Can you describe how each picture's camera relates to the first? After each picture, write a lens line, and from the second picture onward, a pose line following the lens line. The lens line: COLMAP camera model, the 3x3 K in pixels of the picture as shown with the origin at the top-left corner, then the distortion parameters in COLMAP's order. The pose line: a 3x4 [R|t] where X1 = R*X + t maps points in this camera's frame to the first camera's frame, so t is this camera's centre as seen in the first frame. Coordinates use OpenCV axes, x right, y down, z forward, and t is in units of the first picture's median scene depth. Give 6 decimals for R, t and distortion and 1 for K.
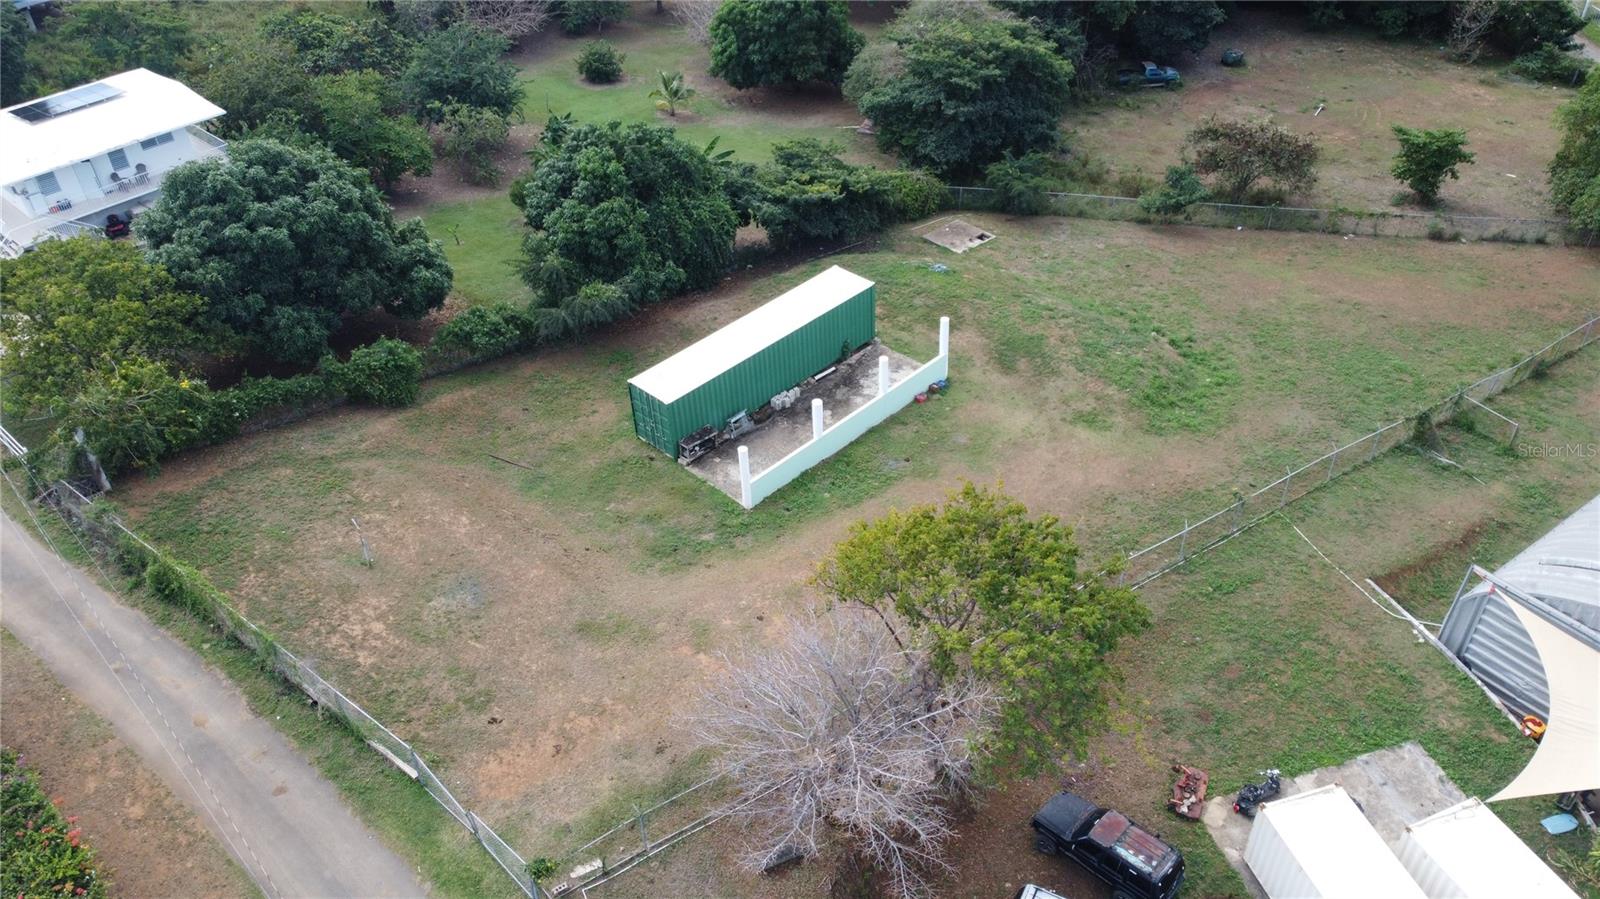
lens RADIAL K [[1203.3, 0, 804.5], [0, 1203.3, 452.6], [0, 0, 1]] dist [-0.008813, 0.002830]
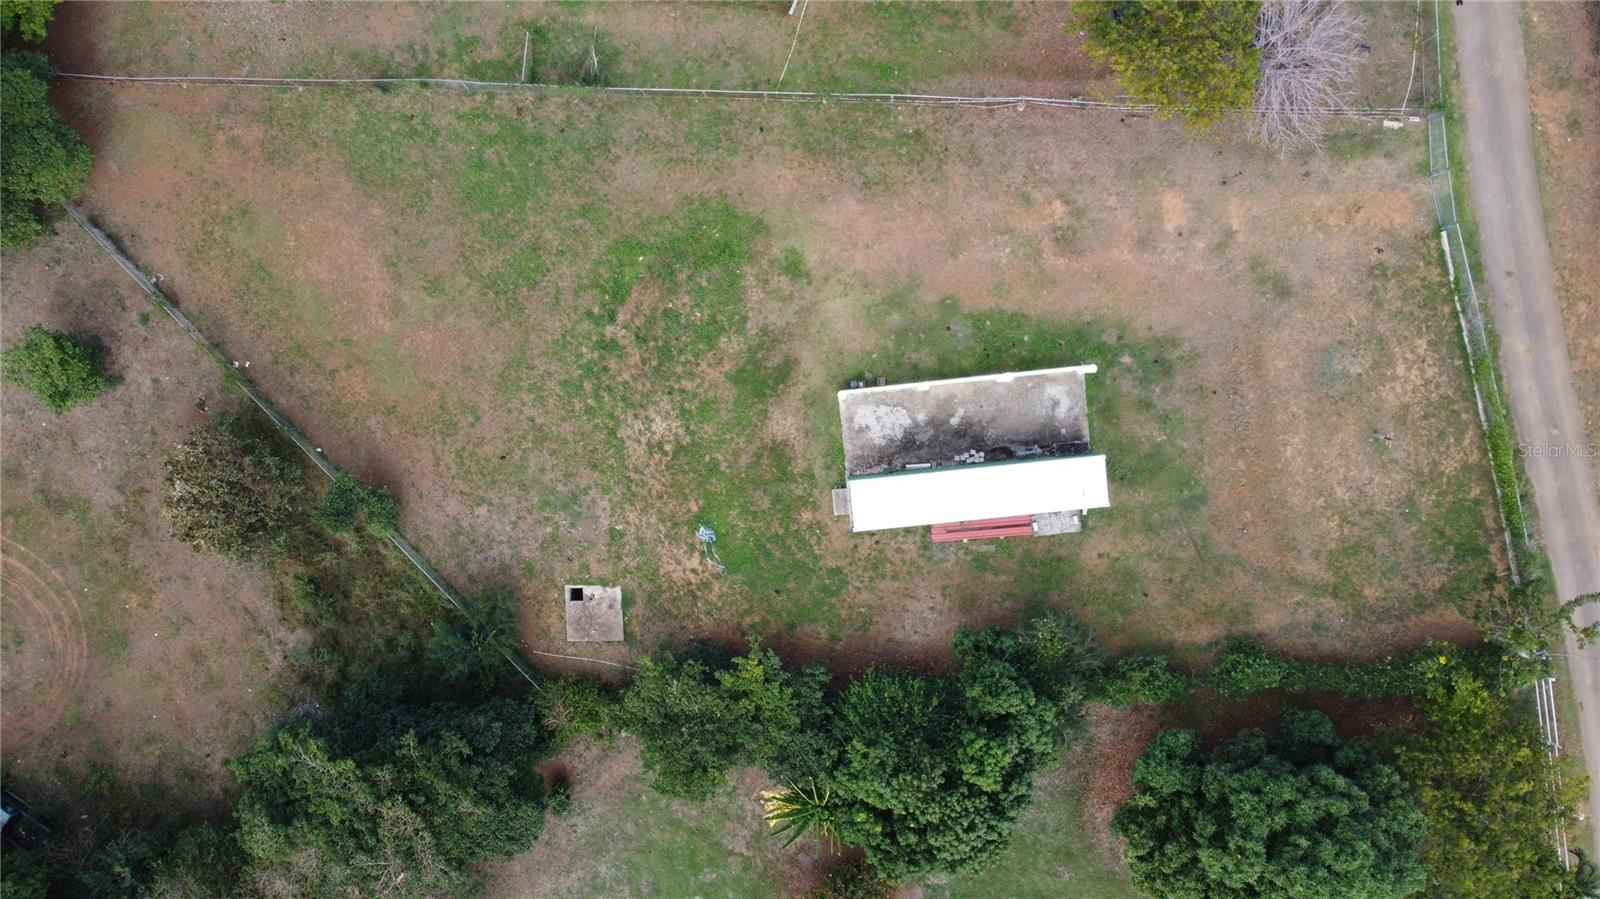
lens RADIAL K [[1208.0, 0, 802.7], [0, 1208.0, 454.3], [0, 0, 1]] dist [-0.006737, -0.000887]
pose [[-0.766849, -0.641768, 0.008731, 0.102086], [0.425919, -0.498661, 0.754938, -1.019138], [-0.480141, 0.582642, 0.655738, 0.323967]]
